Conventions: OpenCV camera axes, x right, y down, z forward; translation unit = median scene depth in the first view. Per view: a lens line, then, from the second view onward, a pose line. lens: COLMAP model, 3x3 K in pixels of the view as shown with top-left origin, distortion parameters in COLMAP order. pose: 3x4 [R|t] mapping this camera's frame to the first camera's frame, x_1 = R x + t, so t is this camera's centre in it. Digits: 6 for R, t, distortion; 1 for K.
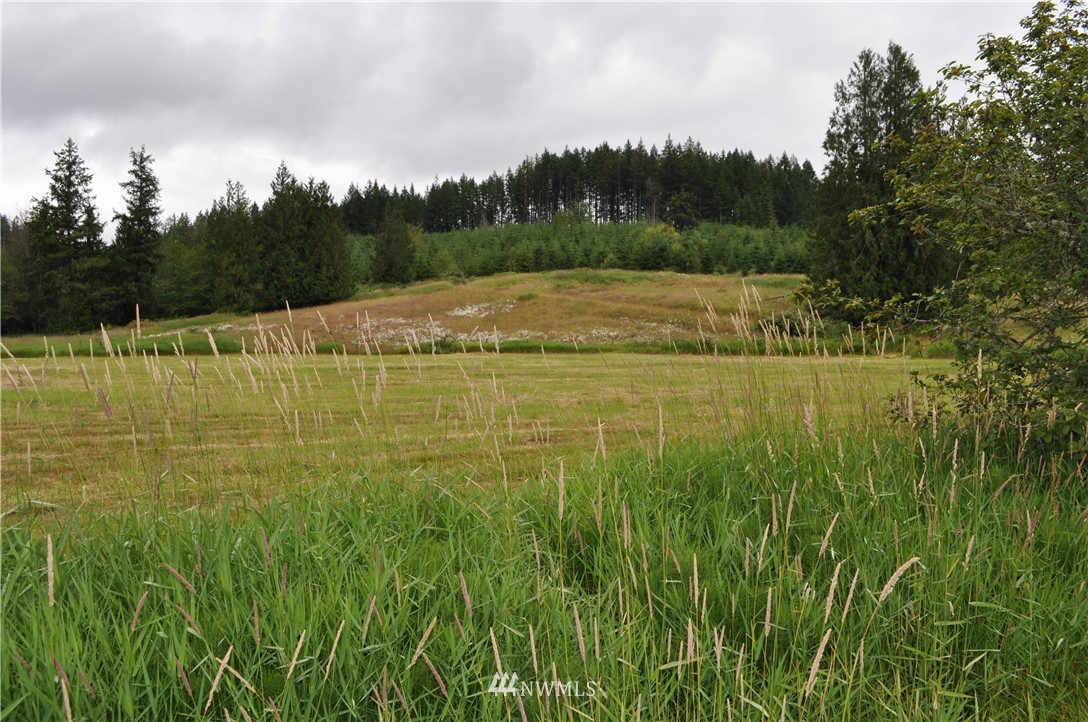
lens RADIAL K [[850.9, 0, 541.5], [0, 850.9, 368.5], [0, 0, 1]] dist [-0.091982, 0.014313]
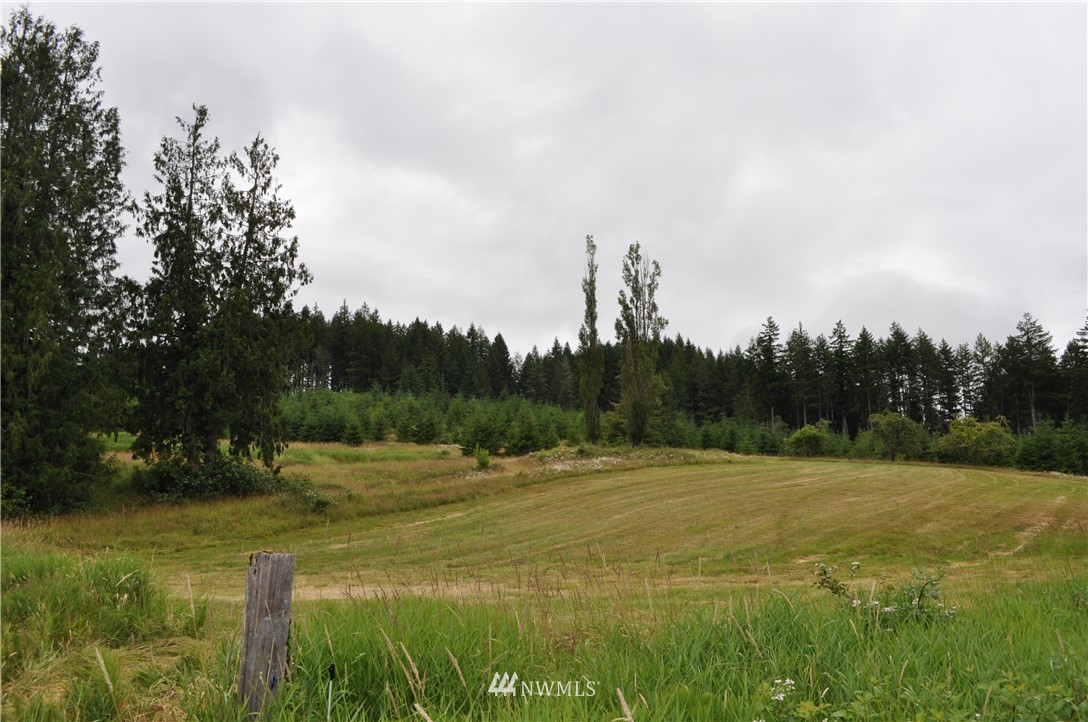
lens RADIAL K [[850.9, 0, 549.0], [0, 850.9, 367.4], [0, 0, 1]] dist [-0.091982, 0.014313]
pose [[0.970359, 0.034865, 0.239138, 0.148098], [0.018467, 0.975947, -0.217223, -0.003335], [-0.240960, 0.215201, 0.946376, 0.094851]]
